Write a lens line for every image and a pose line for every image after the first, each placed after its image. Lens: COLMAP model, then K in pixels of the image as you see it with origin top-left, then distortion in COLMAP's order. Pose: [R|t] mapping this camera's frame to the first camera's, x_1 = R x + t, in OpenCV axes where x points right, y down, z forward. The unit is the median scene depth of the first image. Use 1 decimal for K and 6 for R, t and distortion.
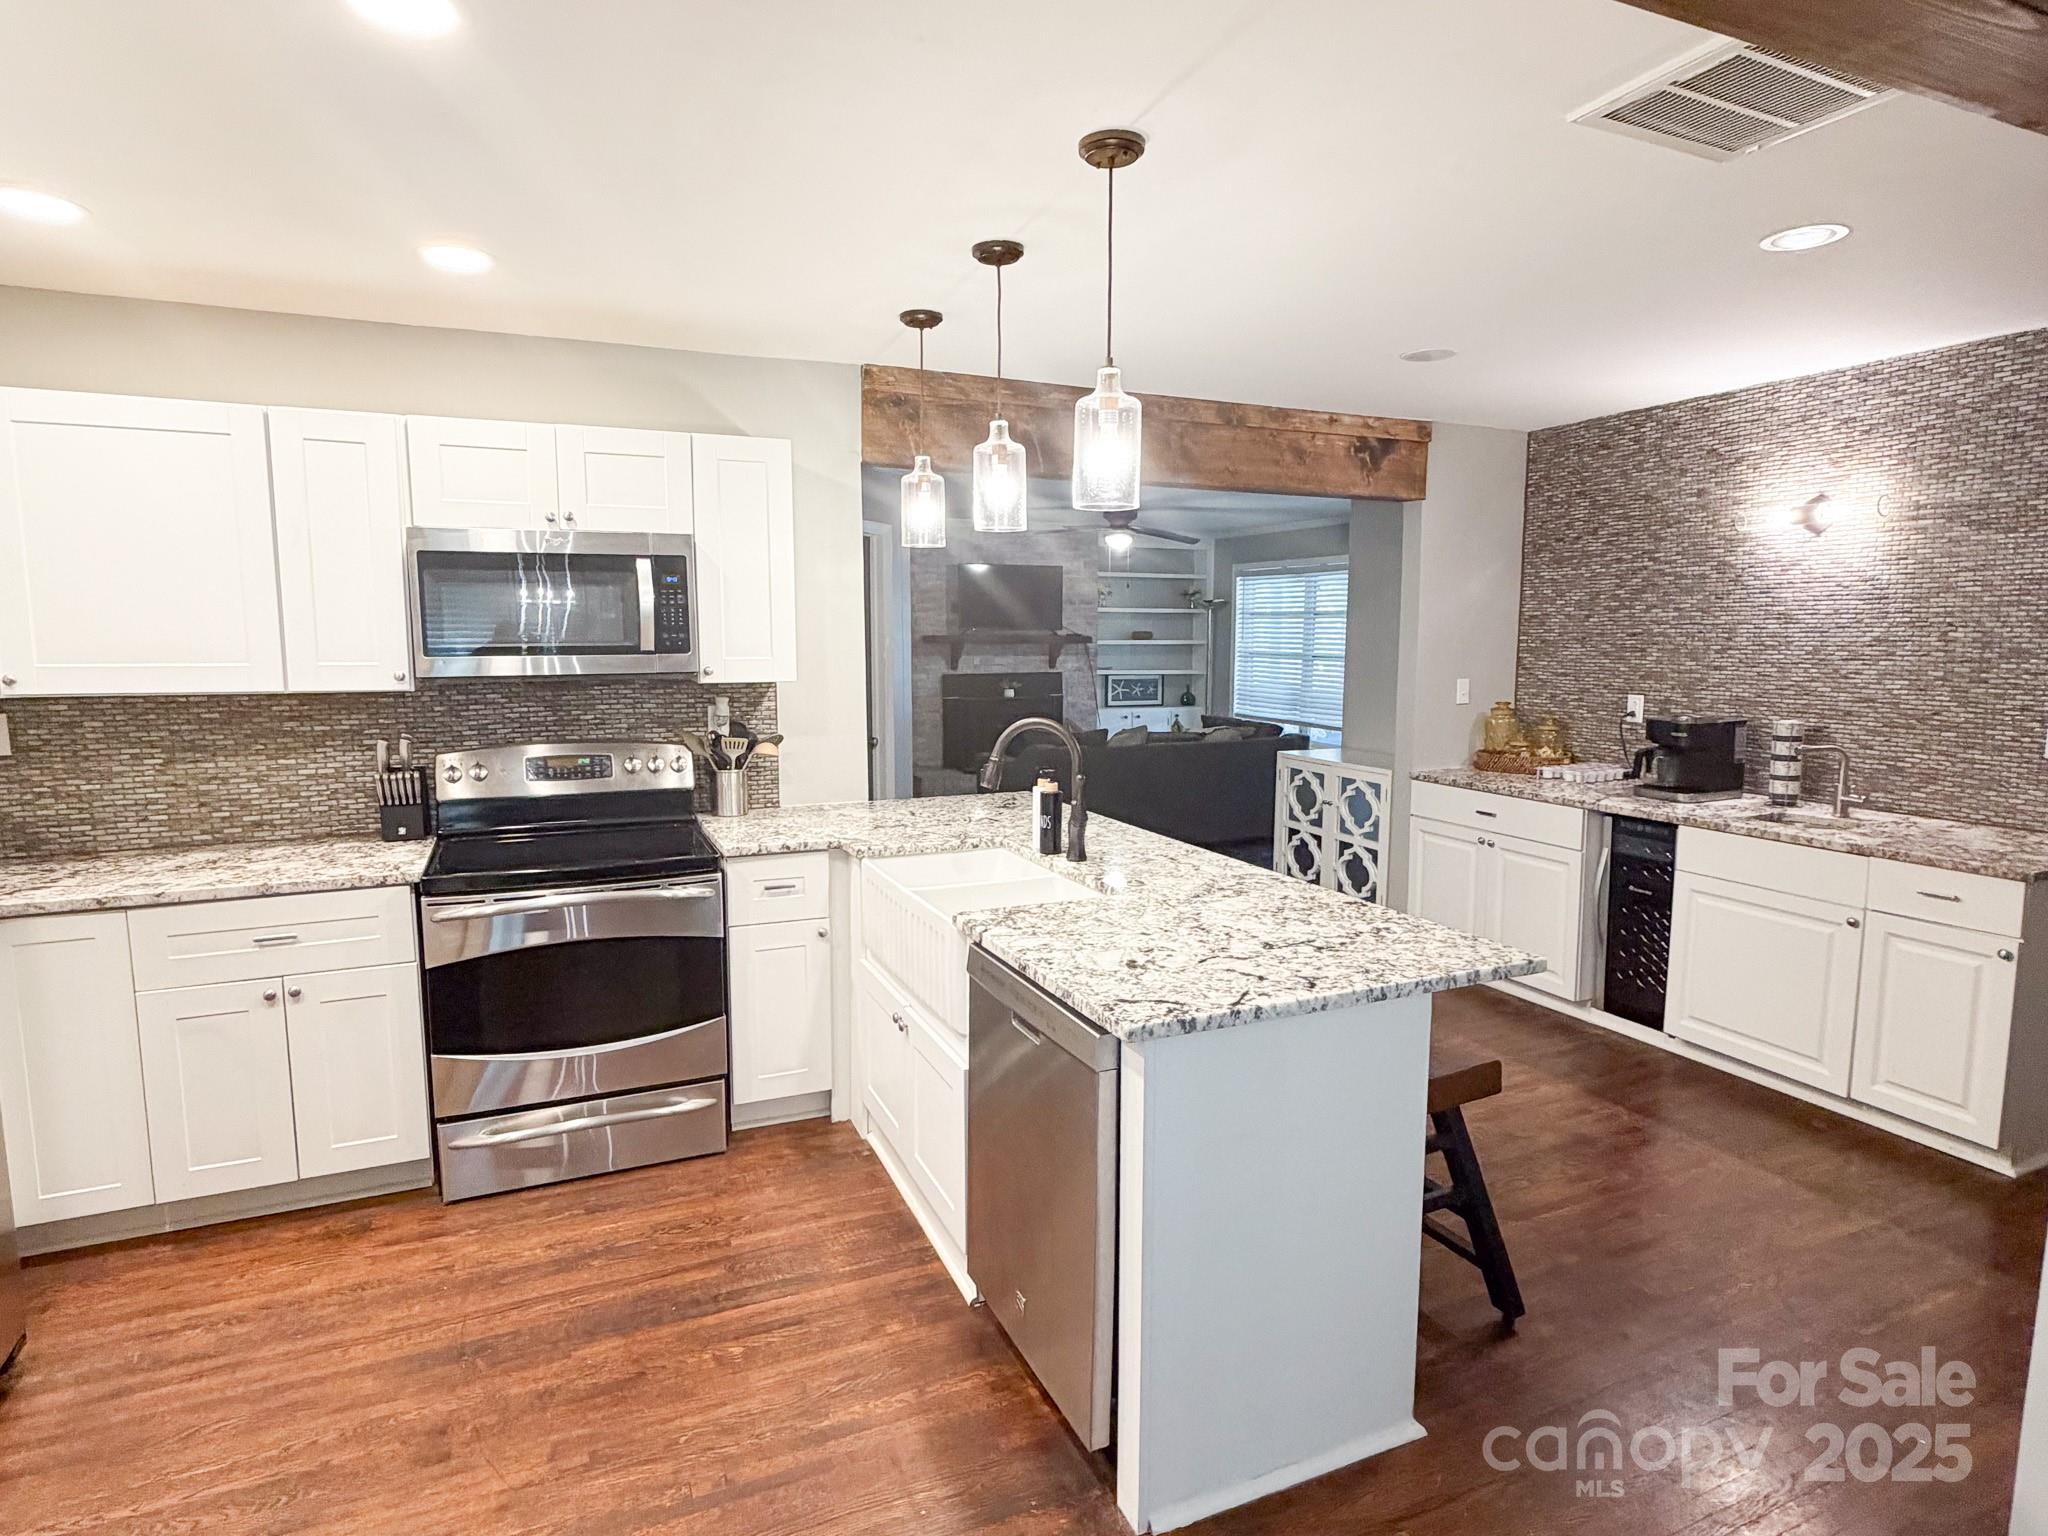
lens RADIAL K [[1106.8, 0, 1025.1], [0, 1106.8, 761.9], [0, 0, 1]] dist [-0.002091, 0.000800]
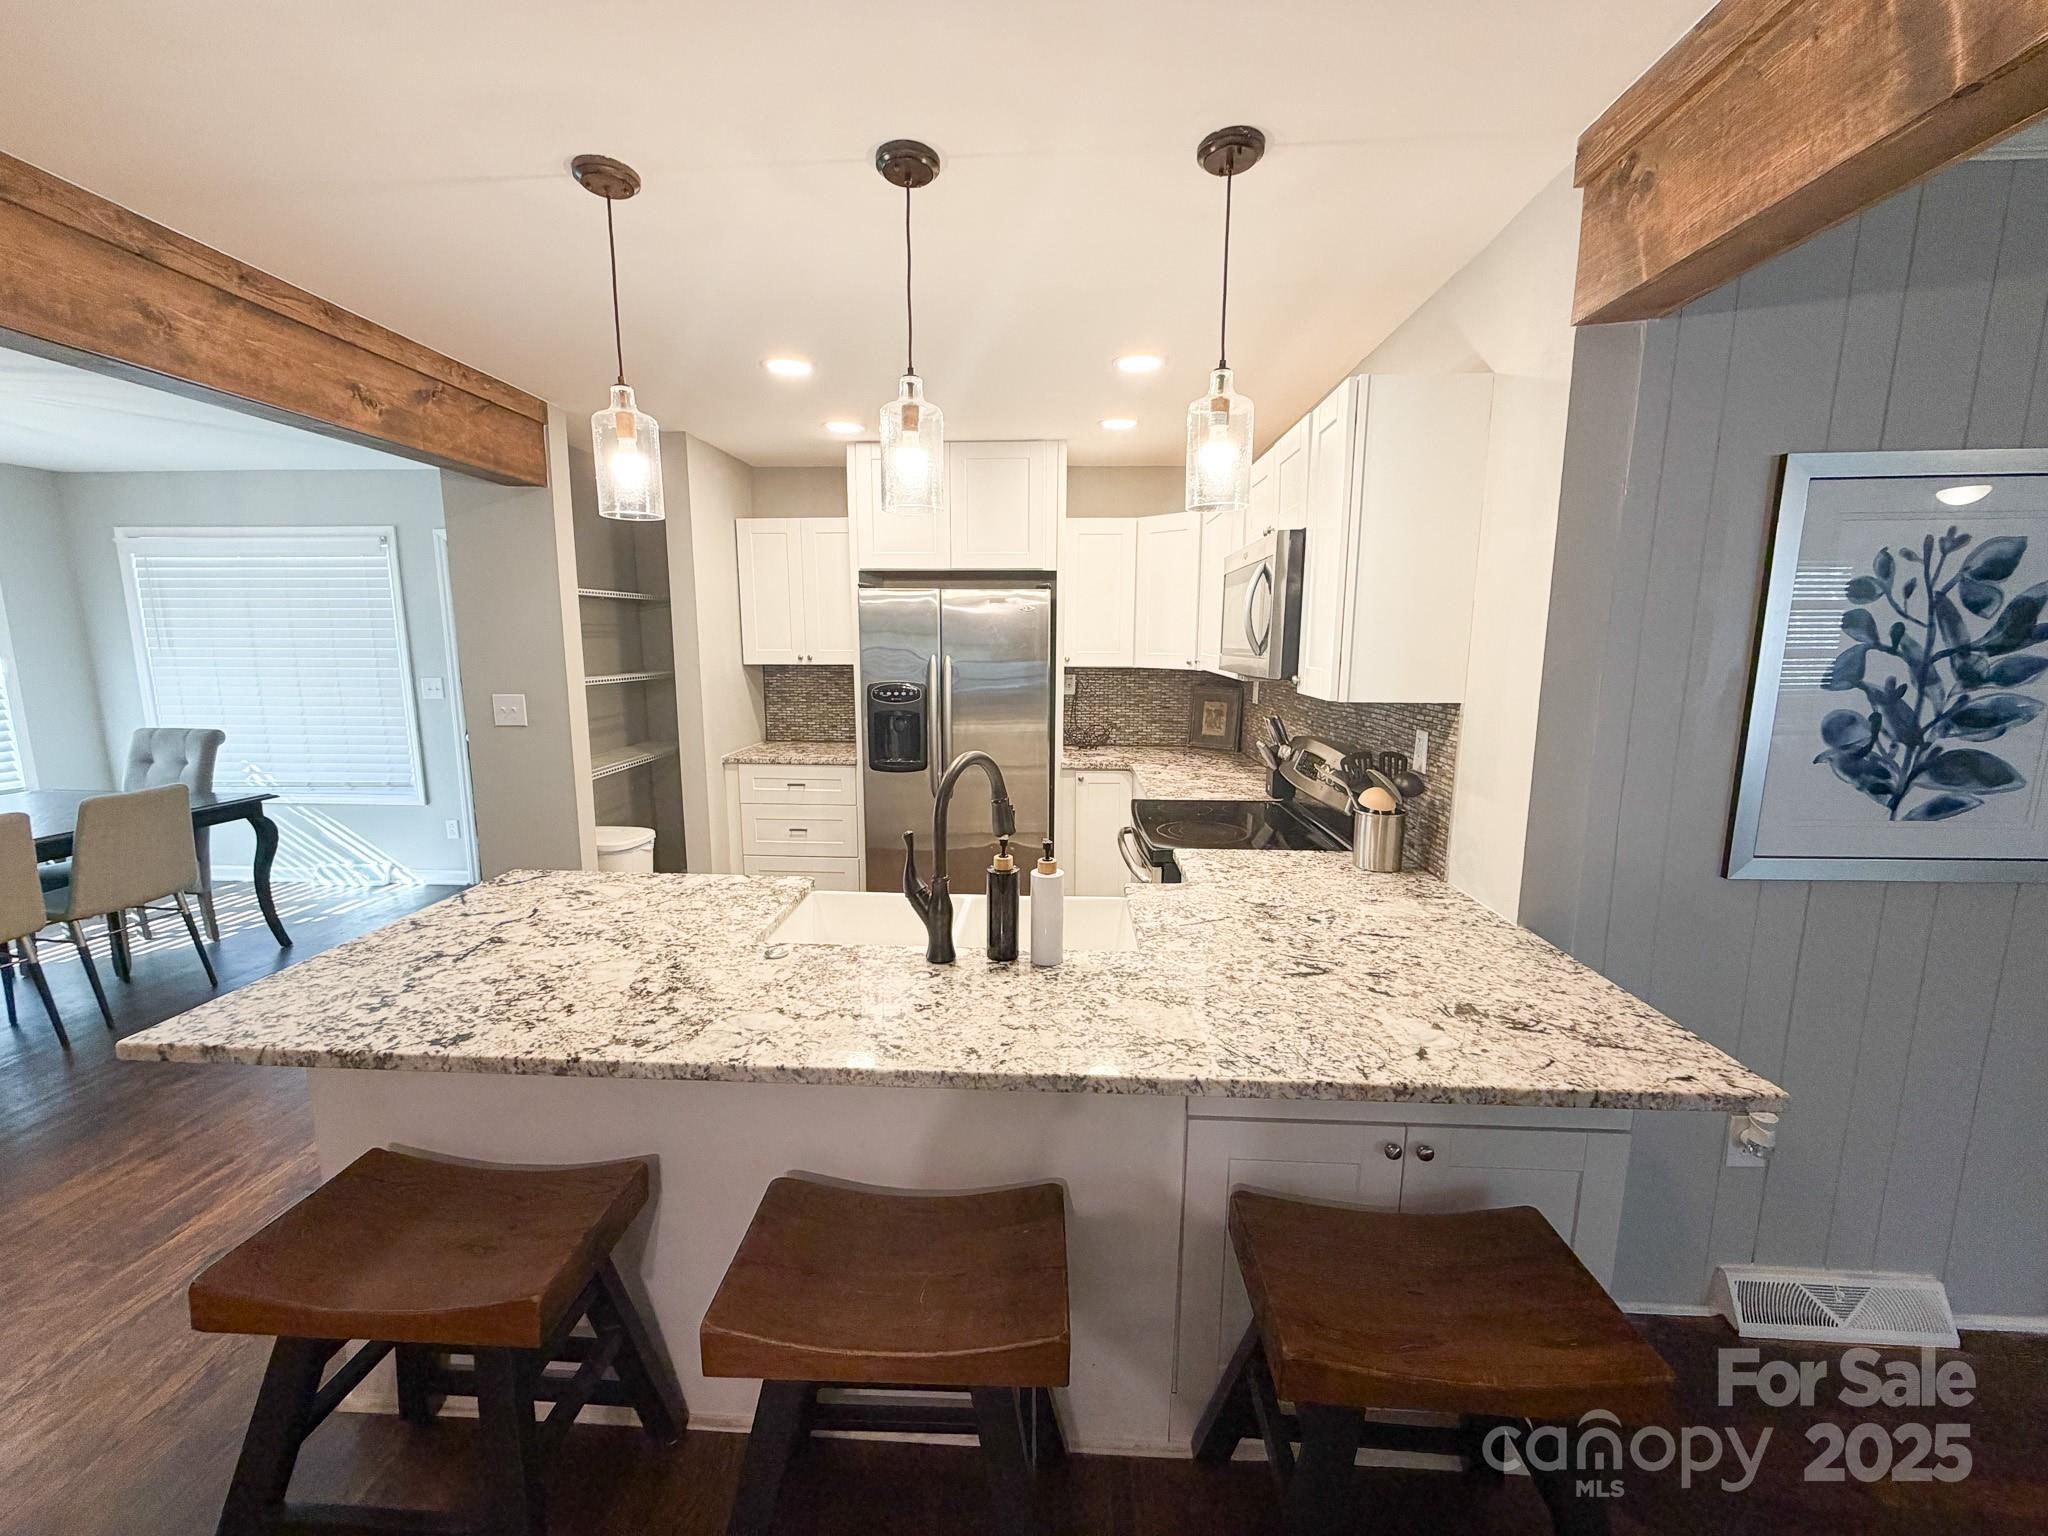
lens RADIAL K [[817.0, 0, 1016.0], [0, 817.0, 766.5], [0, 0, 1]] dist [-0.000328, 0.000027]
pose [[-0.451379, 0.137711, -0.881642, 0.435734], [-0.112875, 0.971272, 0.209500, -0.134798], [0.885164, 0.194079, -0.422868, 1.157179]]
